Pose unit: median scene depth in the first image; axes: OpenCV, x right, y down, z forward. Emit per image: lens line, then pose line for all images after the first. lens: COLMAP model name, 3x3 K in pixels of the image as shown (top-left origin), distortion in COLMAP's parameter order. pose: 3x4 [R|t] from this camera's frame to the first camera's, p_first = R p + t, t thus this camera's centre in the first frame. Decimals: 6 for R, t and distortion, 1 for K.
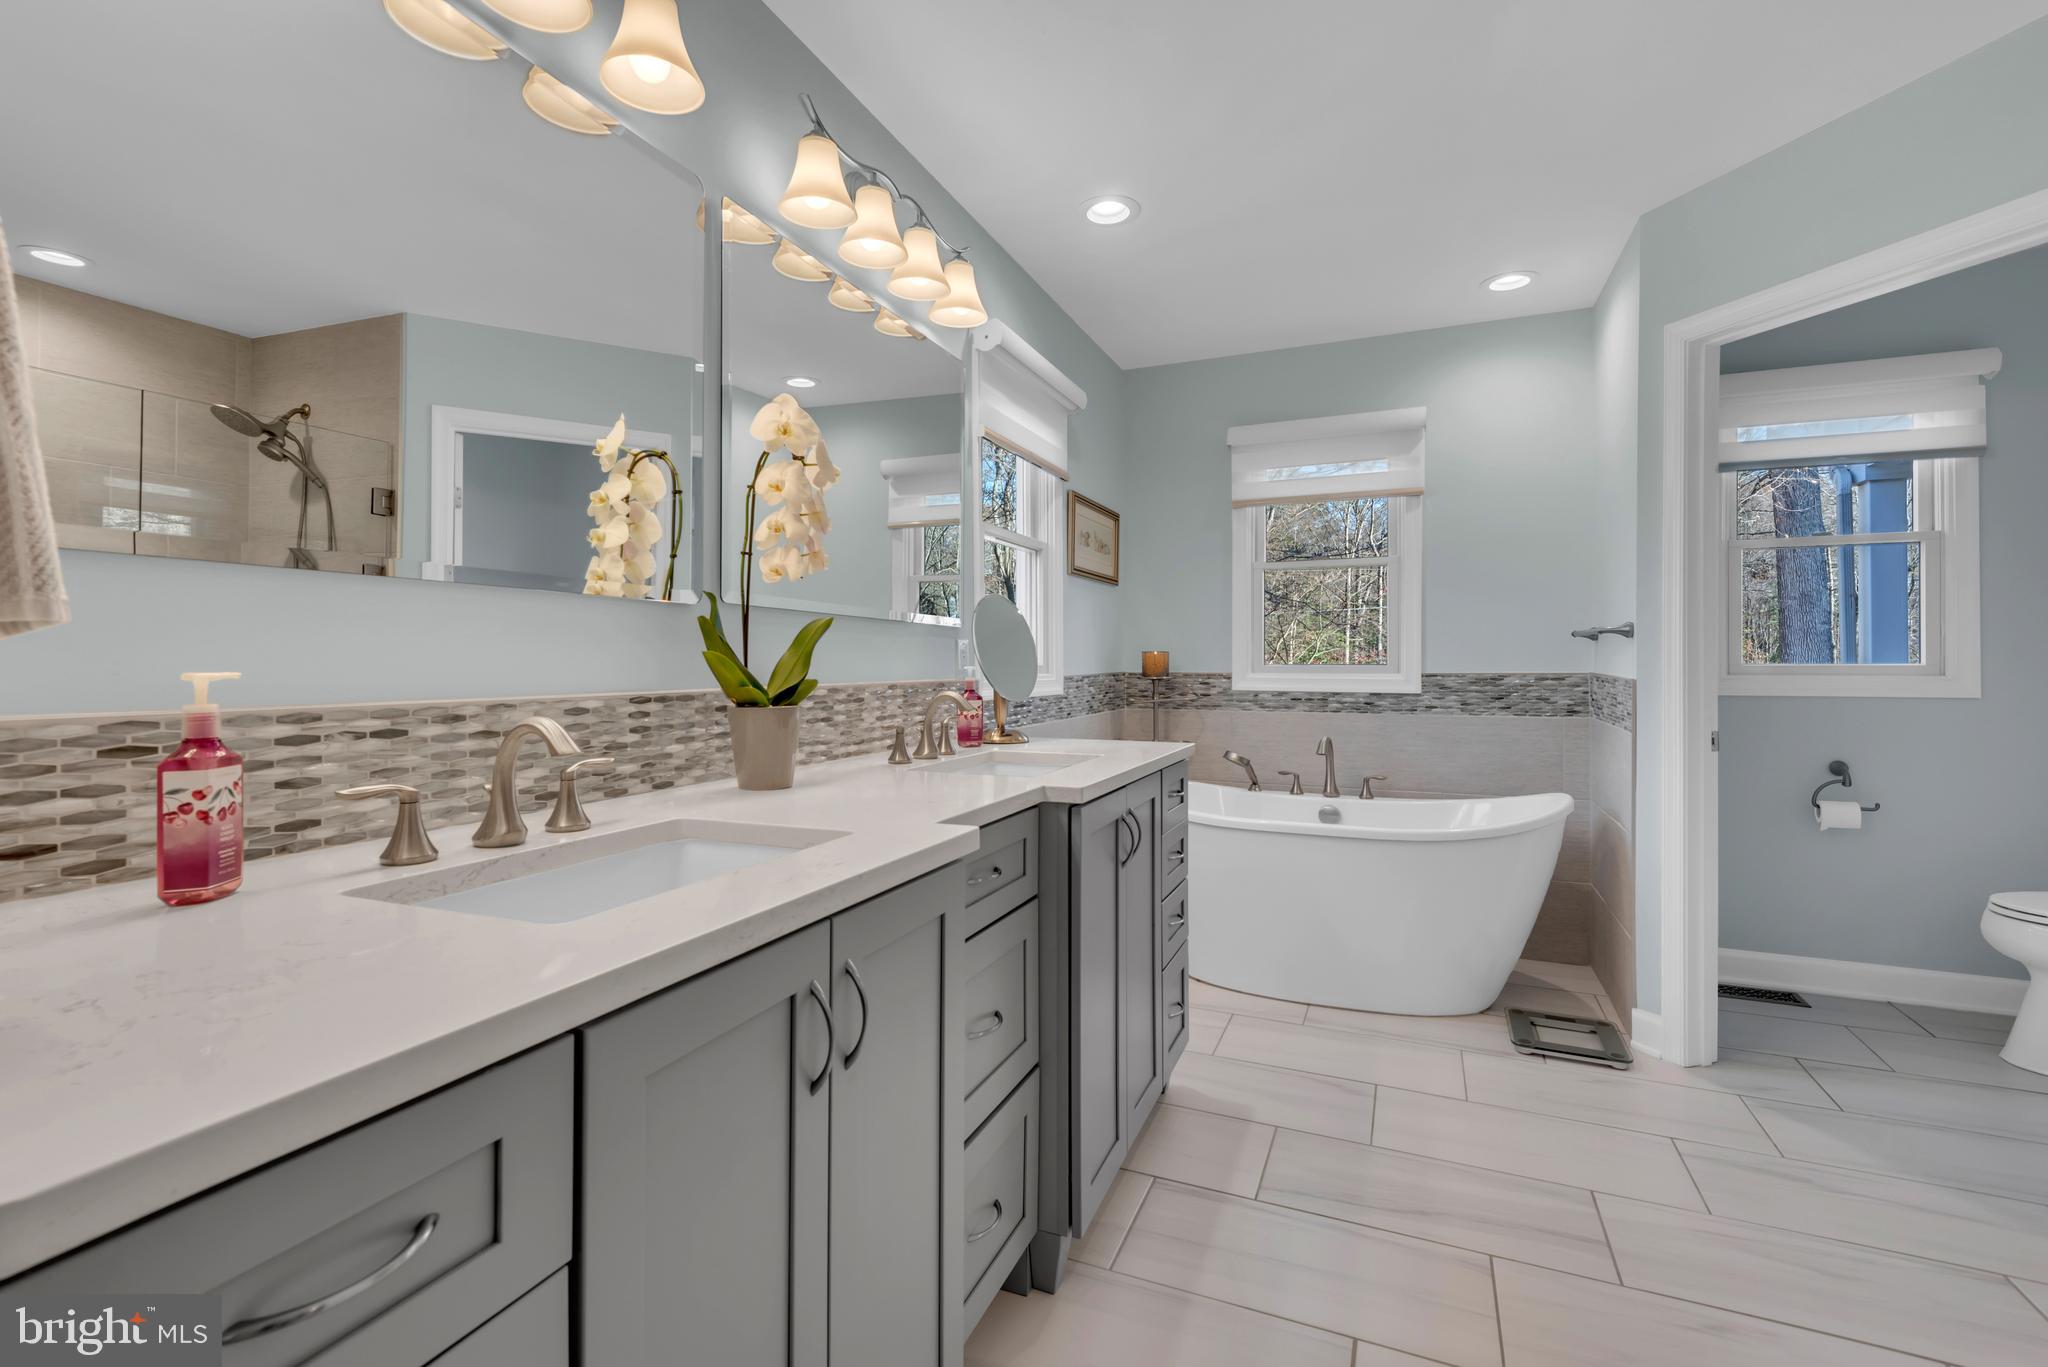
lens RADIAL K [[935.3, 0, 1014.3], [0, 935.3, 674.0], [0, 0, 1]] dist [0.010379, -0.007408]
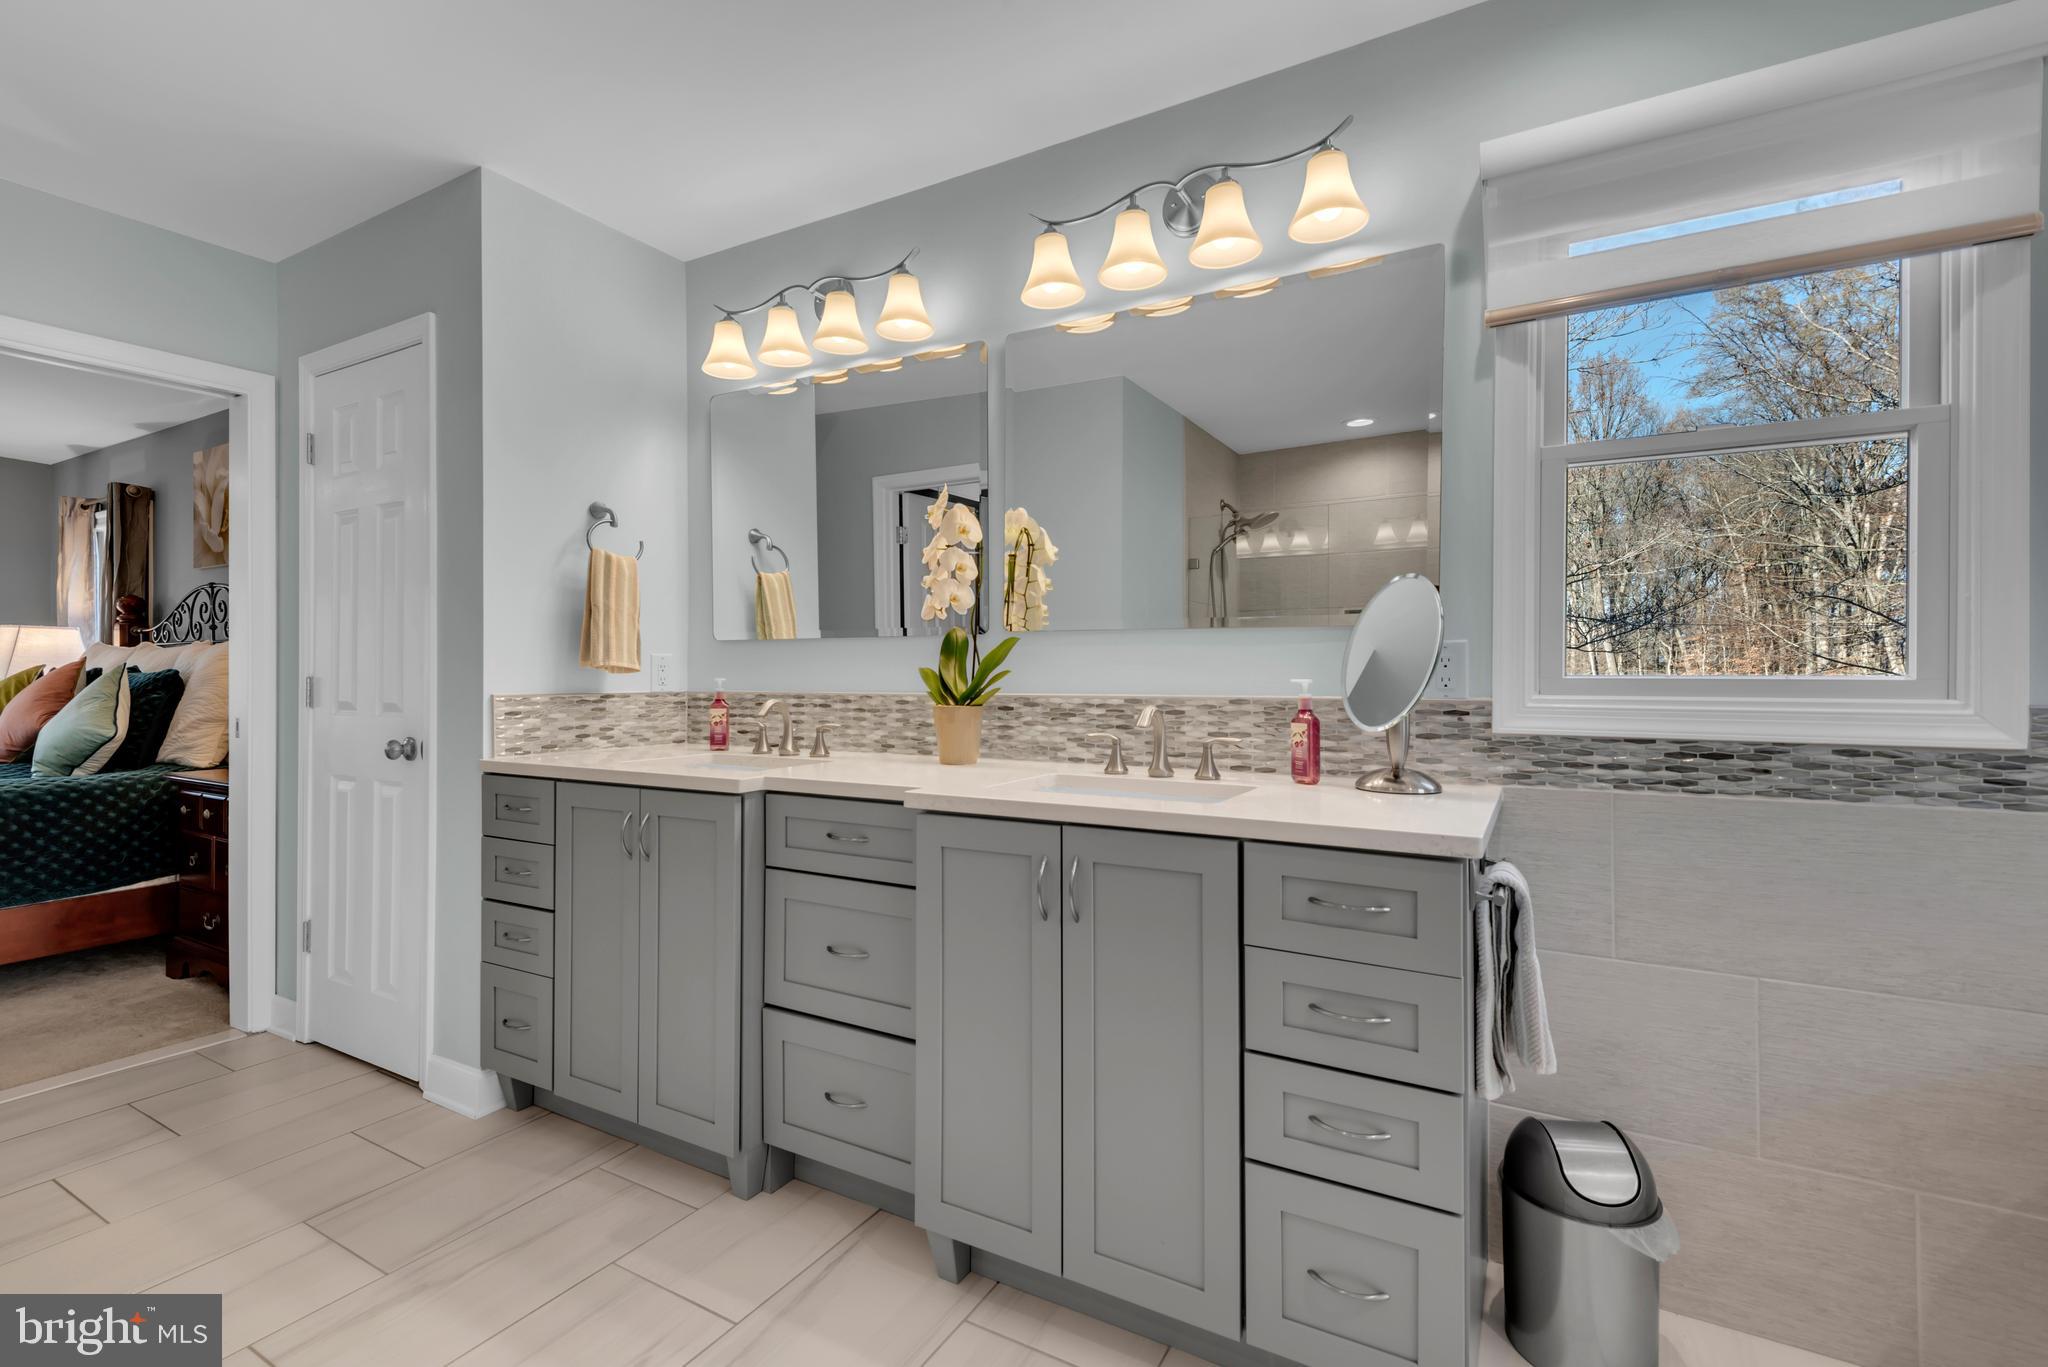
lens RADIAL K [[935.3, 0, 1026.4], [0, 935.3, 679.8], [0, 0, 1]] dist [0.010379, -0.007408]
pose [[-0.117563, 0.005054, -0.993053, 0.909522], [-0.013139, 0.999892, 0.006644, -0.012646], [0.992979, 0.013829, -0.117483, 1.028585]]
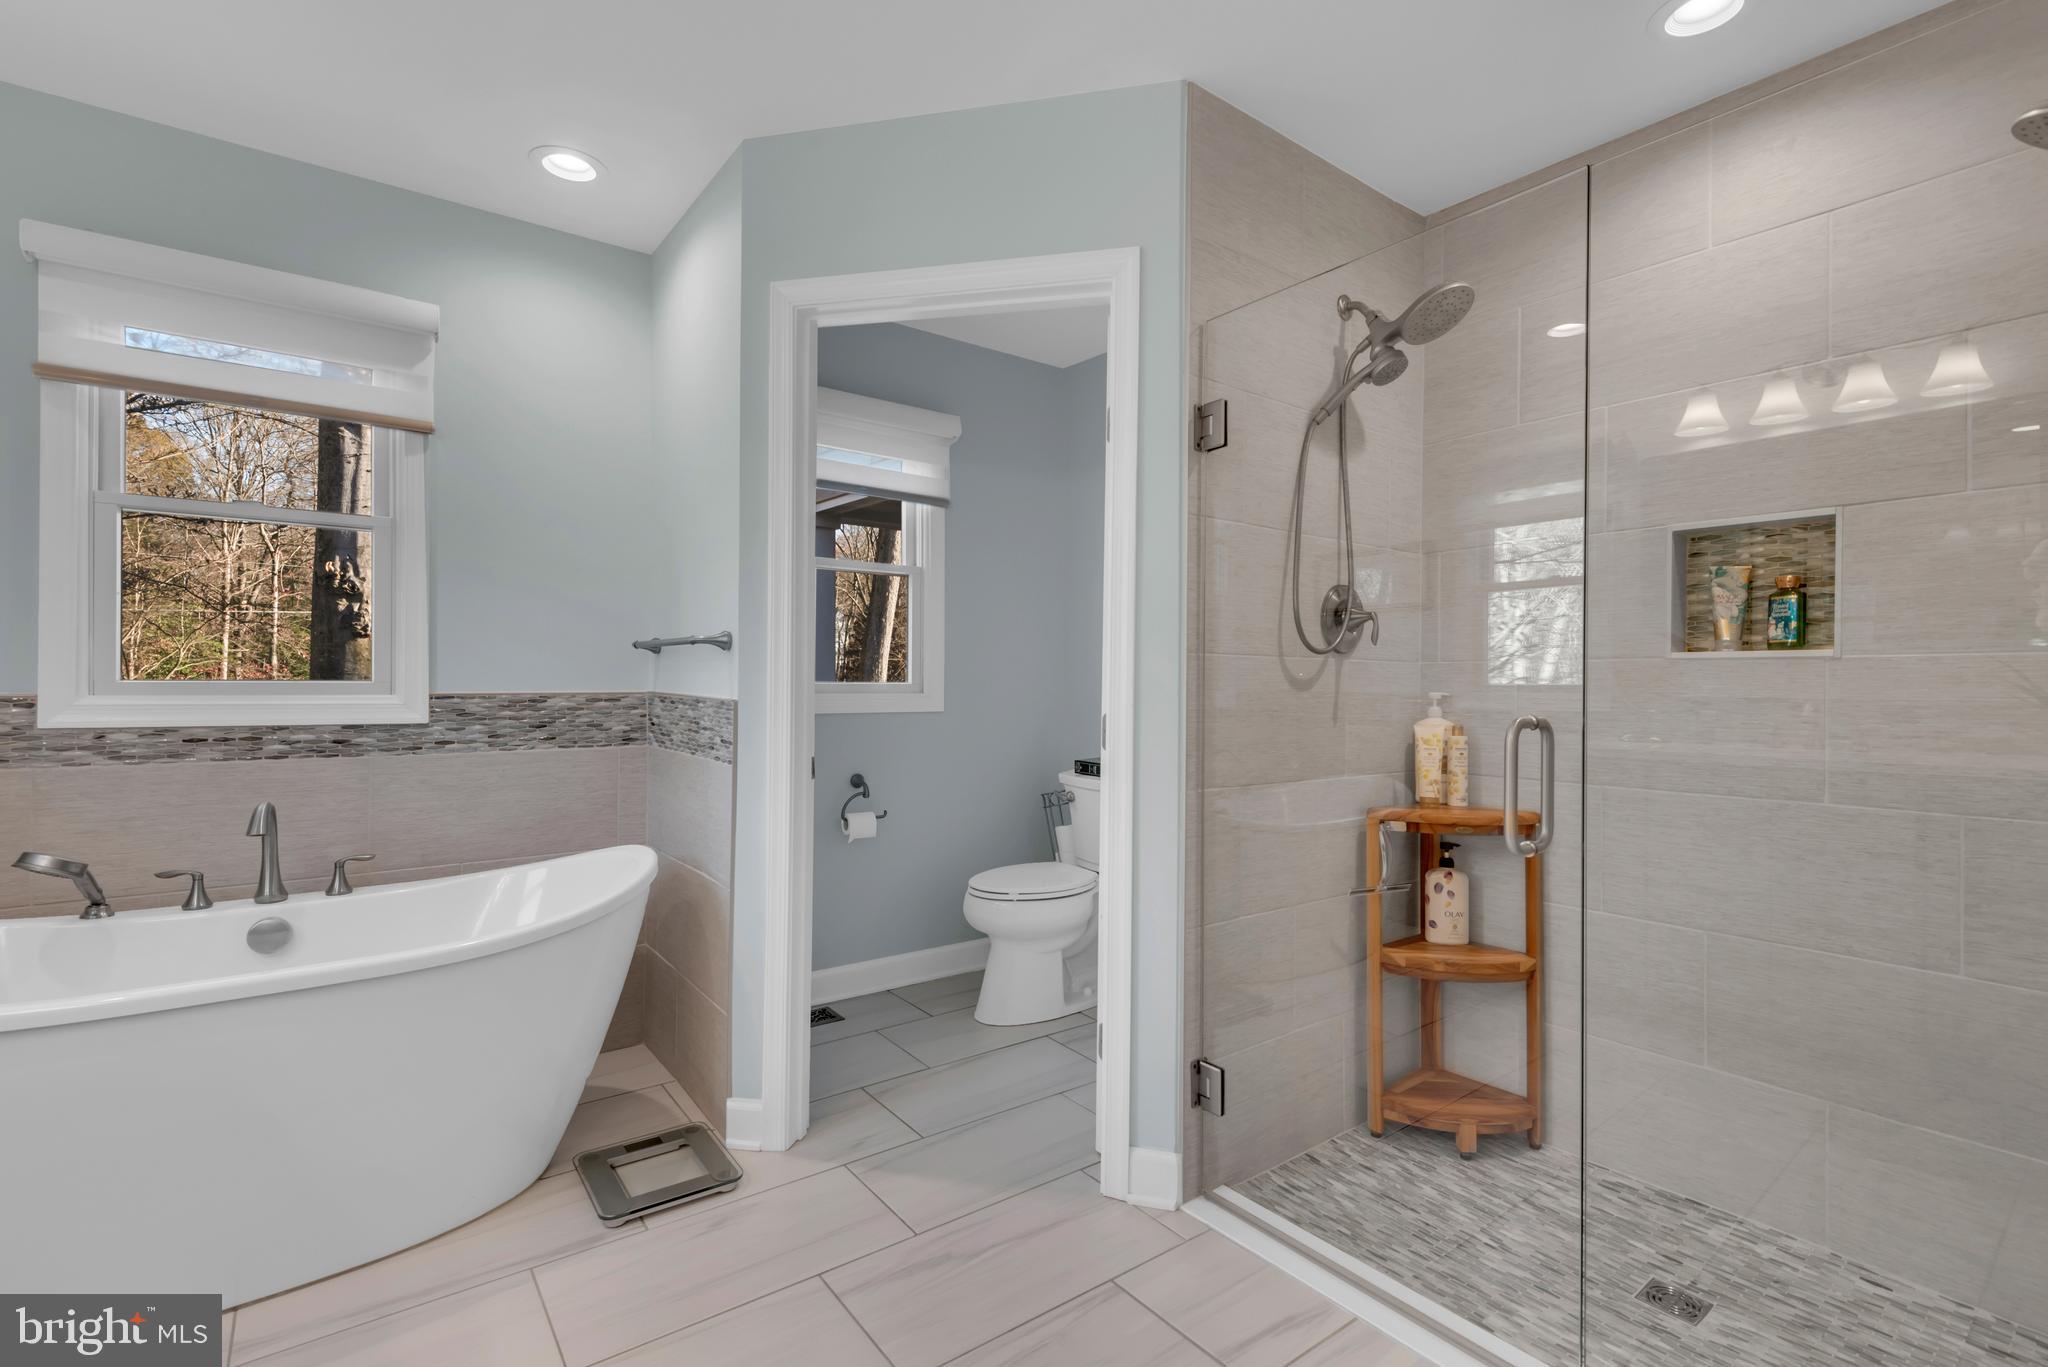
lens RADIAL K [[935.3, 0, 1034.8], [0, 935.3, 681.1], [0, 0, 1]] dist [0.010379, -0.007408]
pose [[0.500608, 0.004244, 0.865664, 0.069532], [0.005553, 0.999952, -0.008113, -0.002318], [-0.865656, 0.008869, 0.500560, 0.305172]]
